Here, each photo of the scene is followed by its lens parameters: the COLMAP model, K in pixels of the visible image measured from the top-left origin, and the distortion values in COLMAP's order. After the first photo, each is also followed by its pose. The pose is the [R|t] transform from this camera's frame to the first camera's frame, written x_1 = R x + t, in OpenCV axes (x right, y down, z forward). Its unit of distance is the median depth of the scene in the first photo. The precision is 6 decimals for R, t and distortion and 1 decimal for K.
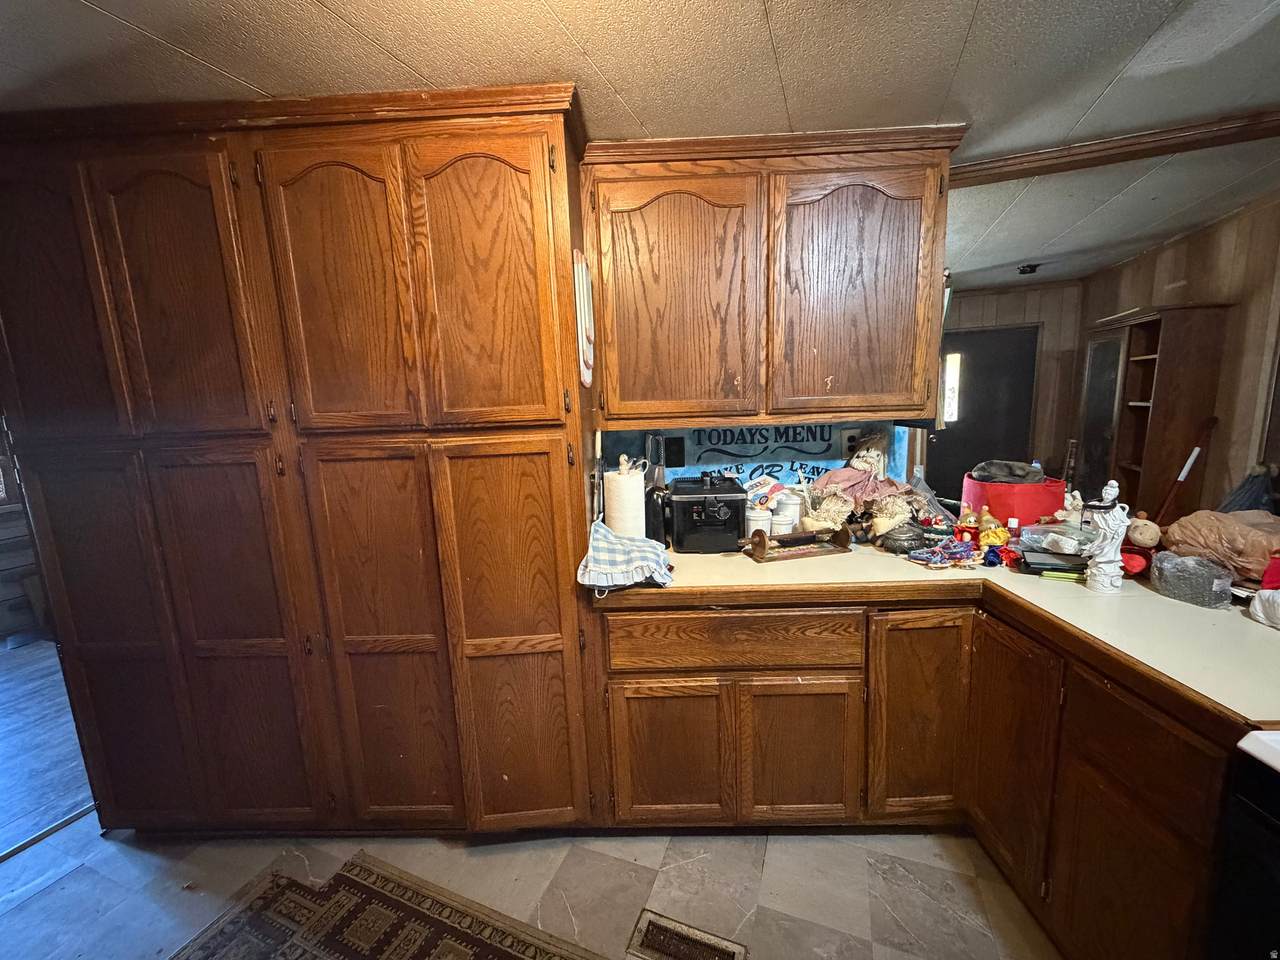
lens RADIAL K [[512.7, 0, 640.0], [0, 512.7, 480.0], [0, 0, 1]] dist [-0.000118, -0.000210]
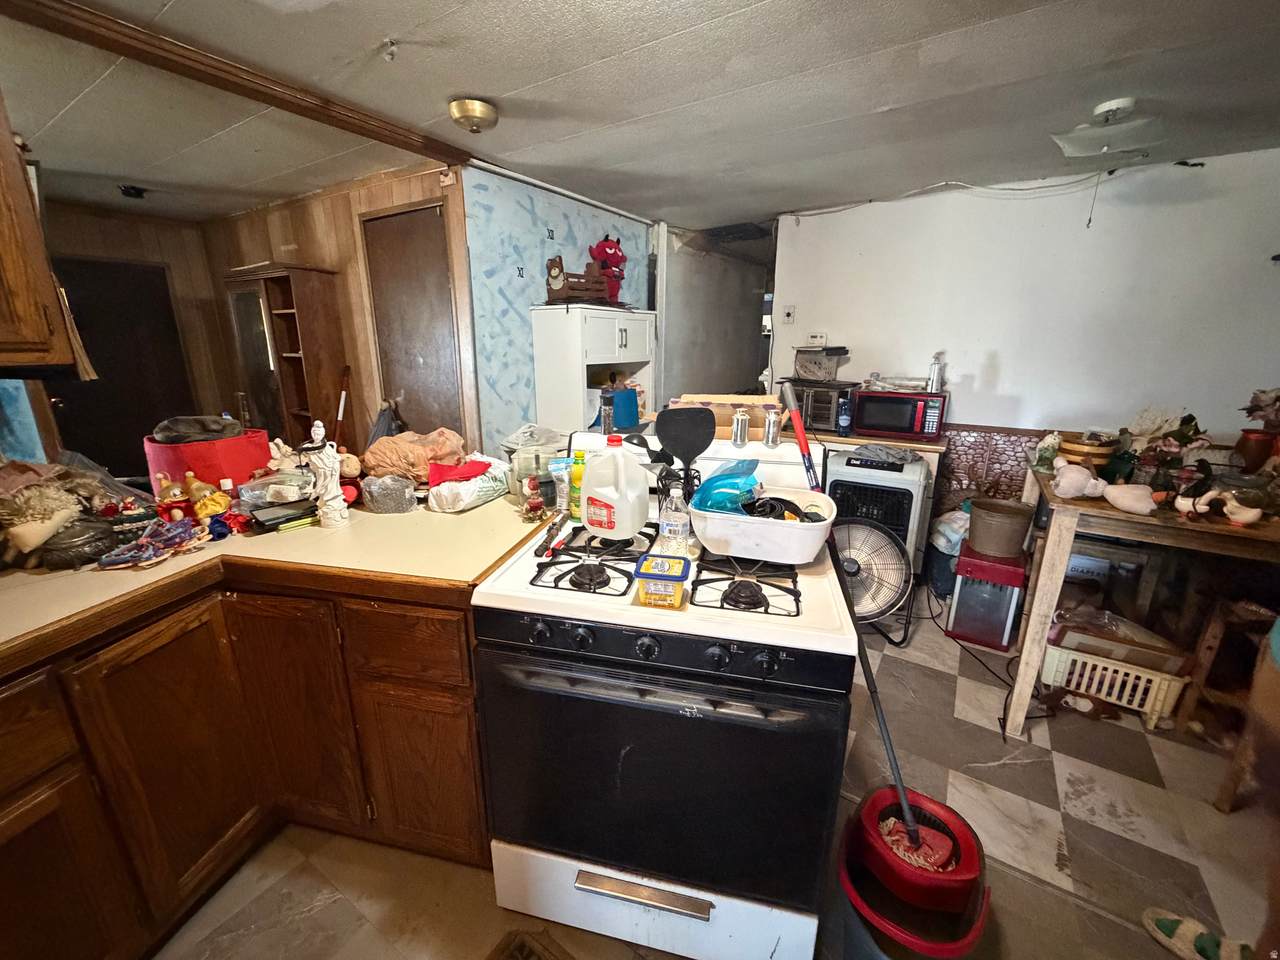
lens RADIAL K [[512.7, 0, 640.0], [0, 512.7, 480.0], [0, 0, 1]] dist [-0.000118, -0.000210]
pose [[0.196250, -0.220669, 0.955401, 0.029907], [0.141601, 0.970513, 0.195073, 0.006018], [-0.970276, 0.097003, 0.221710, 0.127217]]
